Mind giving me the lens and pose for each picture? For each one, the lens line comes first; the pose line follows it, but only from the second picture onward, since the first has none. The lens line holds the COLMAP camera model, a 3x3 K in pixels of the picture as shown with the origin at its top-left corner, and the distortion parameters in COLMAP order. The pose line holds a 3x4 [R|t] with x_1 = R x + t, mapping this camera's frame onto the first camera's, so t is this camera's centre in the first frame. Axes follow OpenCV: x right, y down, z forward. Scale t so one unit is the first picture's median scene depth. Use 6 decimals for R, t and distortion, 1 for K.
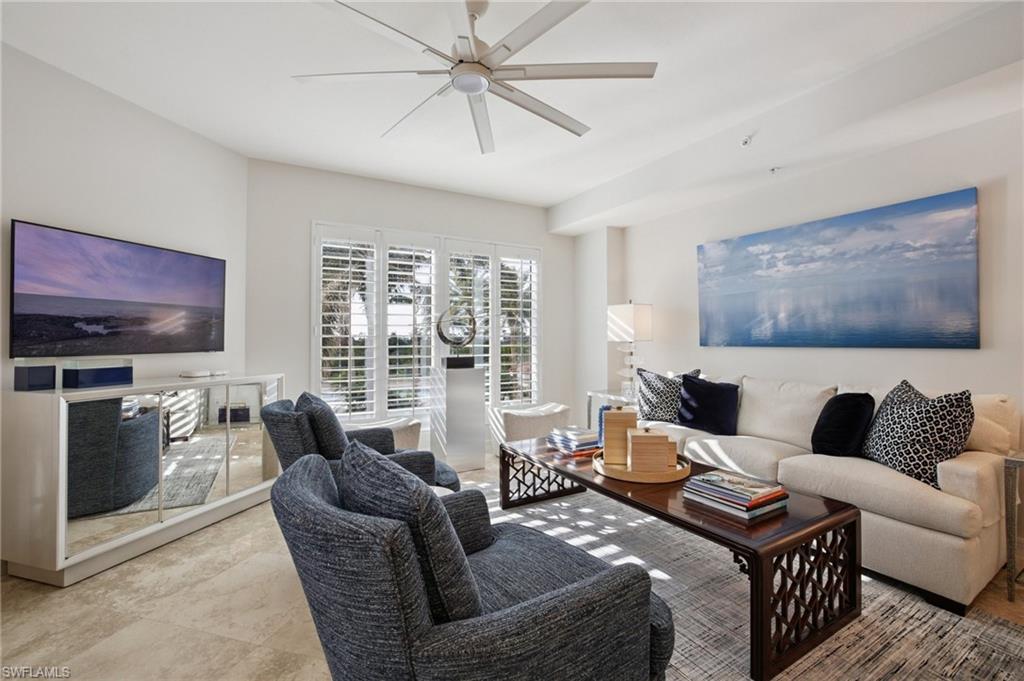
lens RADIAL K [[447.2, 0, 506.9], [0, 447.2, 337.8], [0, 0, 1]] dist [-0.000089, 0.000133]
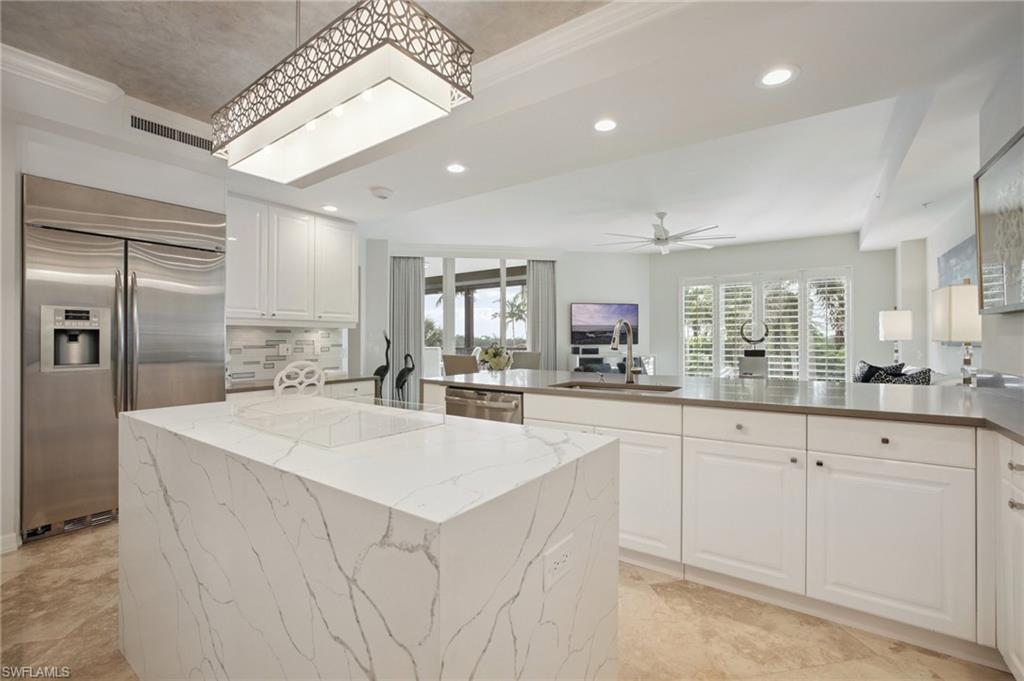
lens RADIAL K [[447.2, 0, 508.9], [0, 447.2, 336.5], [0, 0, 1]] dist [-0.000089, 0.000133]
pose [[0.413762, 0.002351, -0.910382, 1.561411], [0.008582, 0.999942, 0.006482, -0.035637], [0.910345, -0.010495, 0.413717, -0.734670]]
